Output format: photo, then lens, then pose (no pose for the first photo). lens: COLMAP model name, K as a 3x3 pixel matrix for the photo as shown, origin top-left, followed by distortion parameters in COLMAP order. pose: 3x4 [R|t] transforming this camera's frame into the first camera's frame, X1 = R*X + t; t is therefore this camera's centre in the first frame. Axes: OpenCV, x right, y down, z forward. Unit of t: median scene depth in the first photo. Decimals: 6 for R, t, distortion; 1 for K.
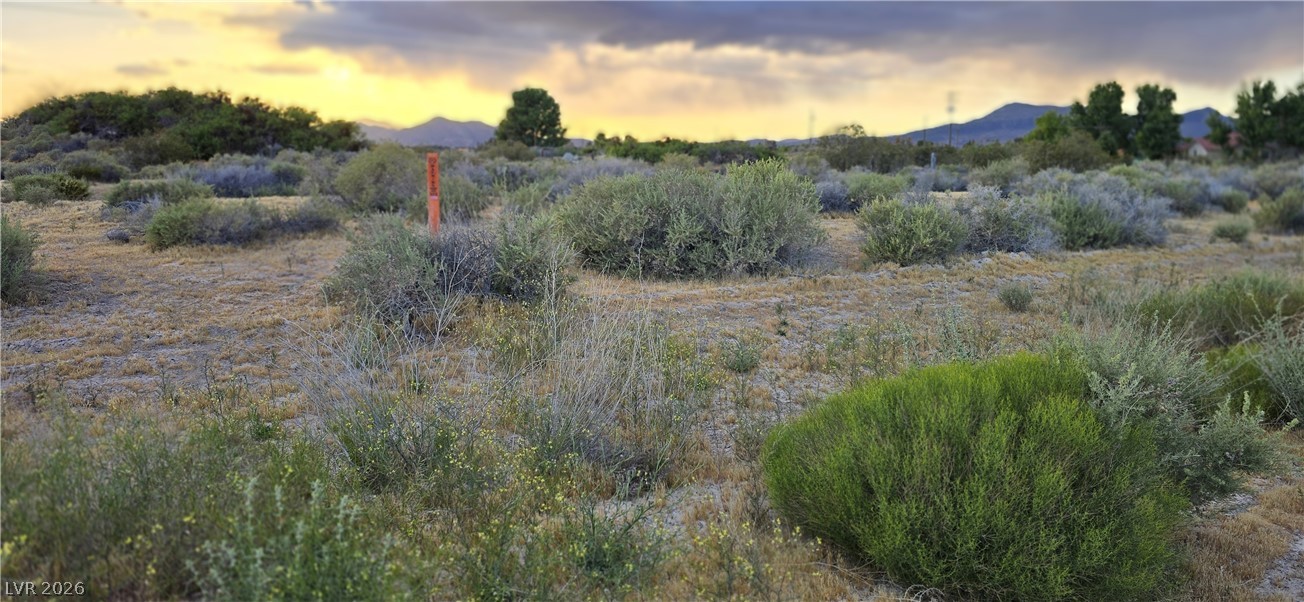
lens RADIAL K [[864.4, 0, 643.1], [0, 864.4, 294.8], [0, 0, 1]] dist [0.077625, -0.075051]
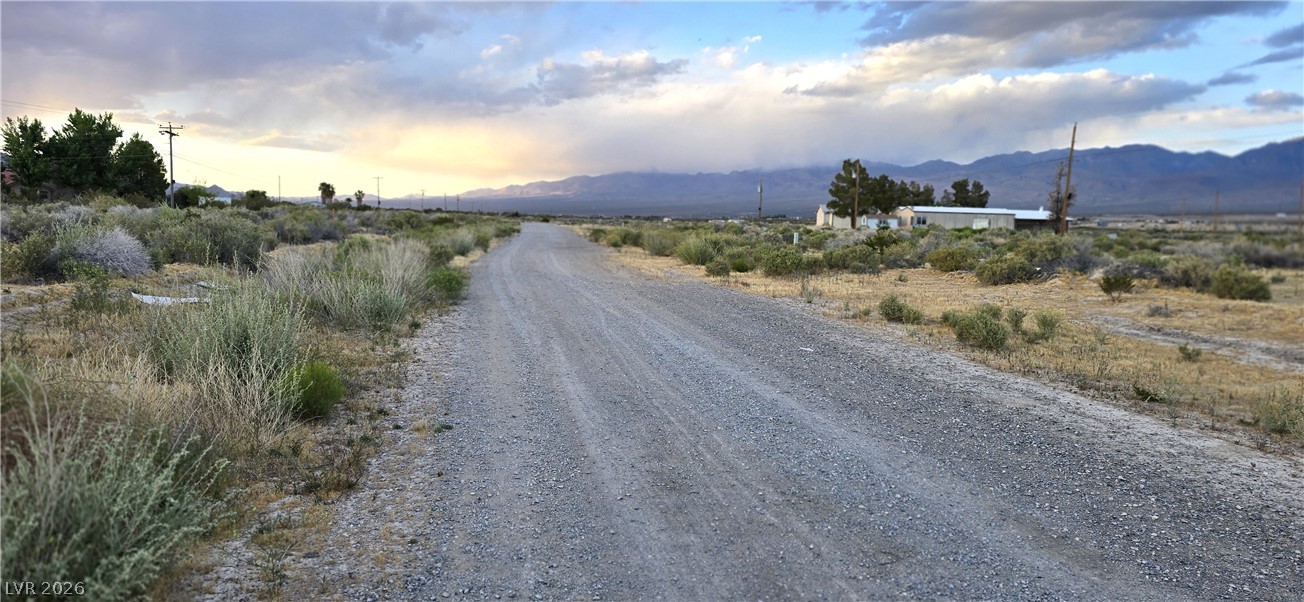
lens RADIAL K [[875.1, 0, 661.7], [0, 875.1, 299.2], [0, 0, 1]] dist [0.062762, -0.067014]
pose [[0.350926, -0.084290, 0.932602, 0.146427], [0.121490, 0.991621, 0.043909, -0.019629], [-0.928488, 0.097893, 0.358226, 0.117665]]
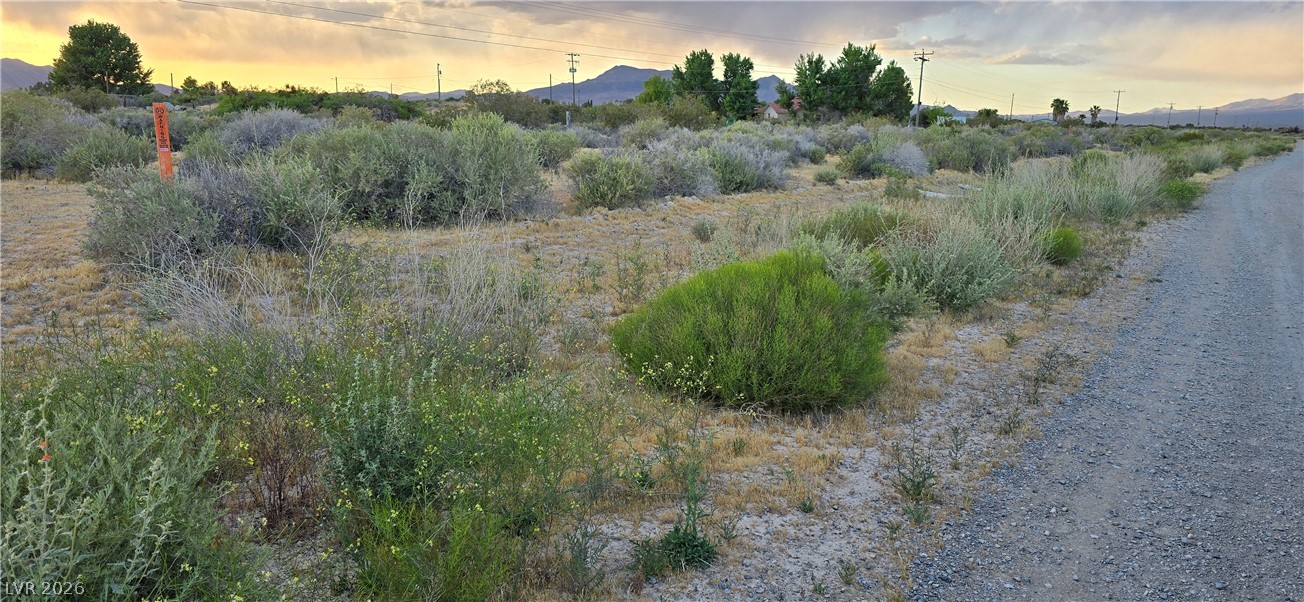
lens RADIAL K [[865.6, 0, 652.6], [0, 865.6, 292.2], [0, 0, 1]] dist [0.071385, -0.074796]
pose [[0.910831, -0.070855, 0.406652, -0.108814], [0.052233, 0.997022, 0.056728, 0.012248], [-0.409461, -0.030429, 0.911820, -0.072254]]
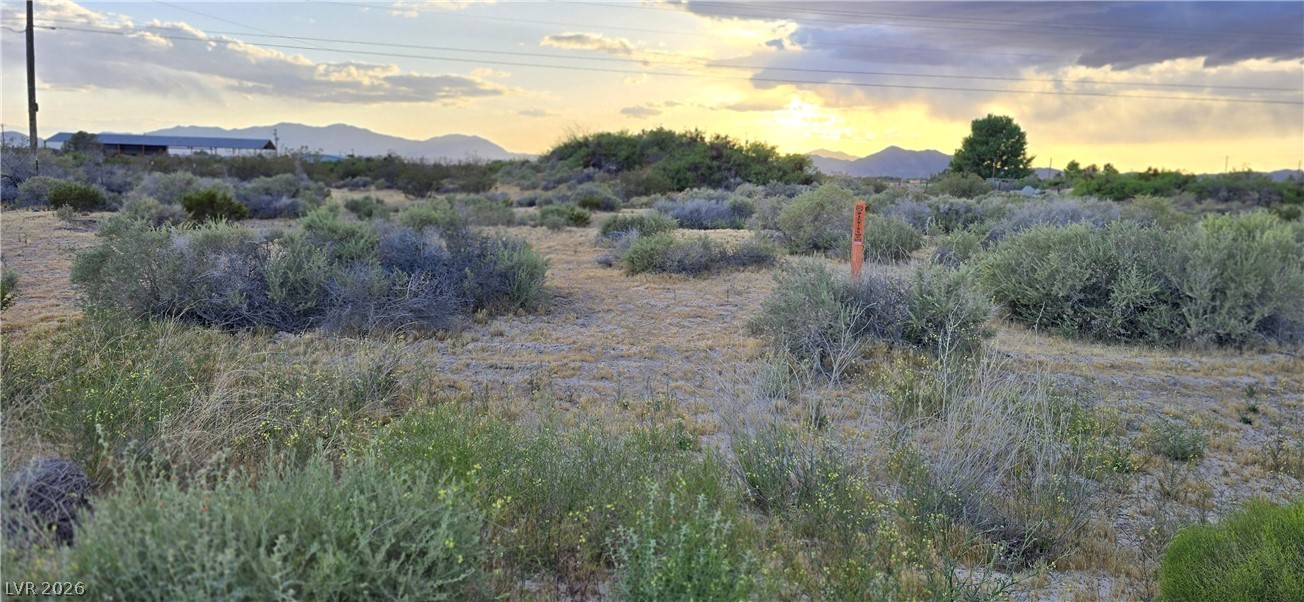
lens RADIAL K [[865.6, 0, 652.6], [0, 865.6, 292.2], [0, 0, 1]] dist [0.071385, -0.074796]
pose [[0.881790, 0.072053, -0.466106, 0.024279], [-0.089638, 0.995852, -0.015637, -0.009861], [0.463046, 0.055570, 0.884591, -0.028332]]
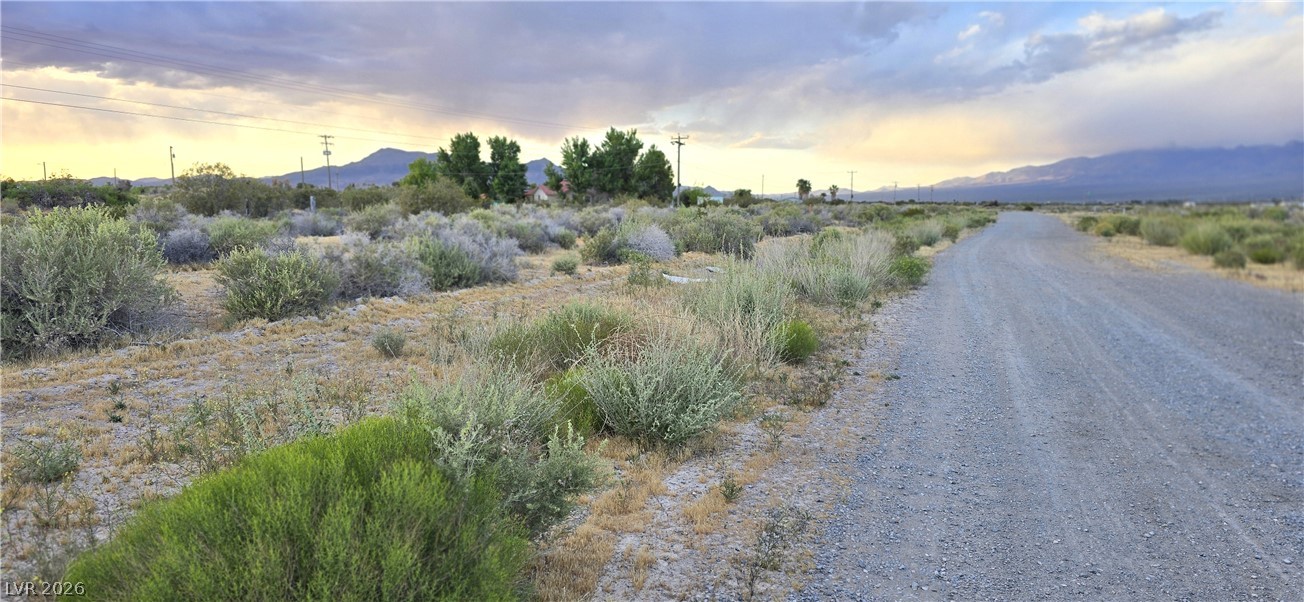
lens RADIAL K [[872.1, 0, 638.3], [0, 872.1, 308.3], [0, 0, 1]] dist [0.074282, -0.080546]
pose [[0.786214, -0.079961, 0.612759, 0.027061], [0.100688, 0.994918, 0.000640, -0.006671], [-0.609696, 0.061194, 0.790270, 0.021035]]
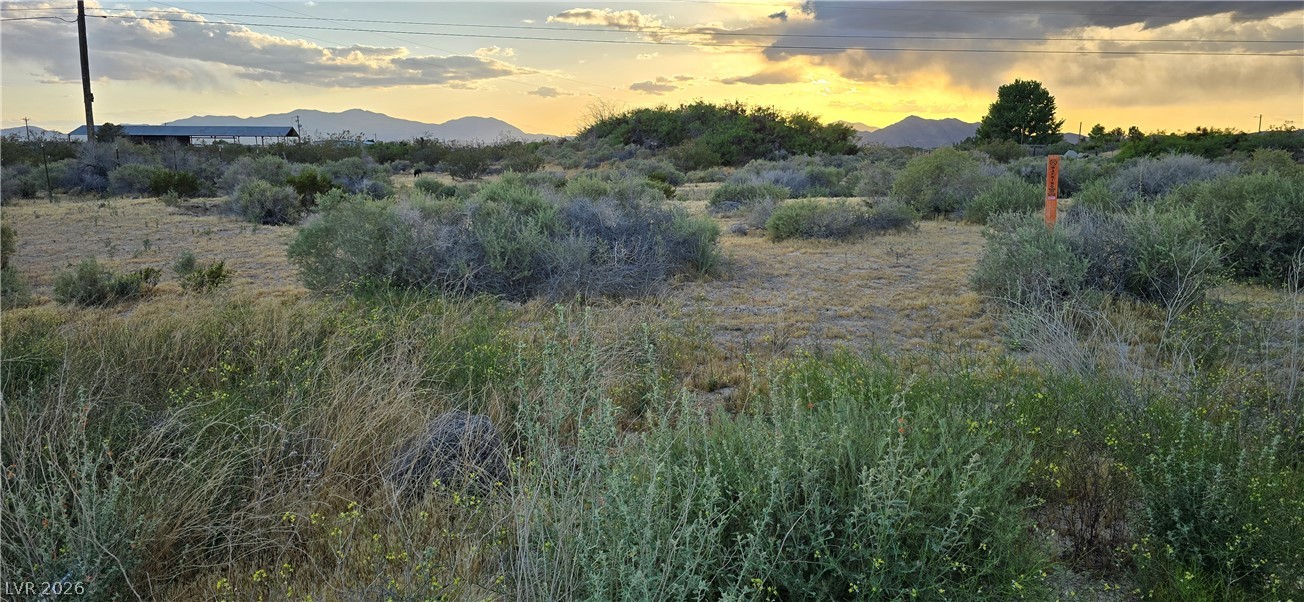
lens RADIAL K [[867.7, 0, 670.4], [0, 867.7, 306.3], [0, 0, 1]] dist [0.075004, -0.075512]
pose [[0.880782, 0.066388, -0.468845, -0.098856], [-0.061510, 0.997775, 0.025728, 0.012851], [0.469510, 0.006178, 0.882905, -0.096307]]
